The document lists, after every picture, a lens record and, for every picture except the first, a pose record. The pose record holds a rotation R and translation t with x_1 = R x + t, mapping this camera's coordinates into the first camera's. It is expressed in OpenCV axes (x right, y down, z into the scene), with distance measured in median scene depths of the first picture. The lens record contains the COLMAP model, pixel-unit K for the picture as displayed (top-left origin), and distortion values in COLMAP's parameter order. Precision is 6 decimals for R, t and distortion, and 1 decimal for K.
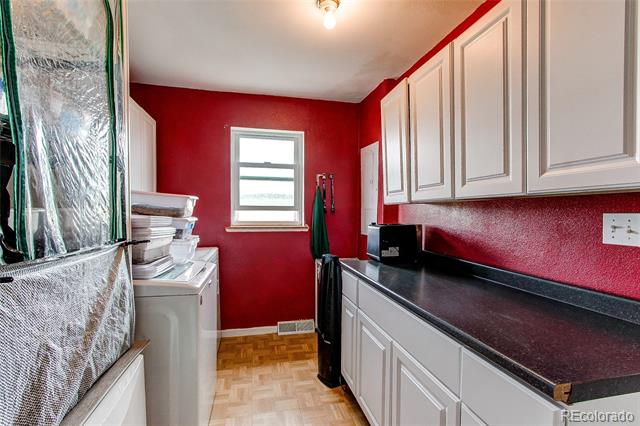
lens RADIAL K [[296.9, 0, 315.0], [0, 296.9, 212.3], [0, 0, 1]] dist [0.002607, 0.000825]
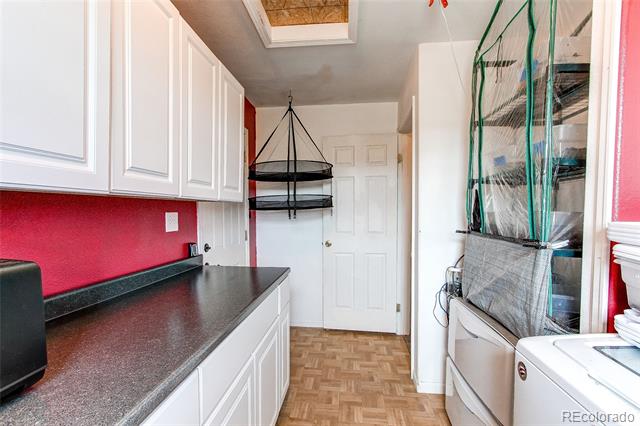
lens RADIAL K [[296.9, 0, 315.0], [0, 296.9, 212.3], [0, 0, 1]] dist [0.002607, 0.000825]
pose [[-0.947978, -0.003568, 0.318315, -0.417034], [-0.003616, 0.999993, 0.000438, -0.013618], [-0.318315, -0.000736, -0.947985, 1.868260]]
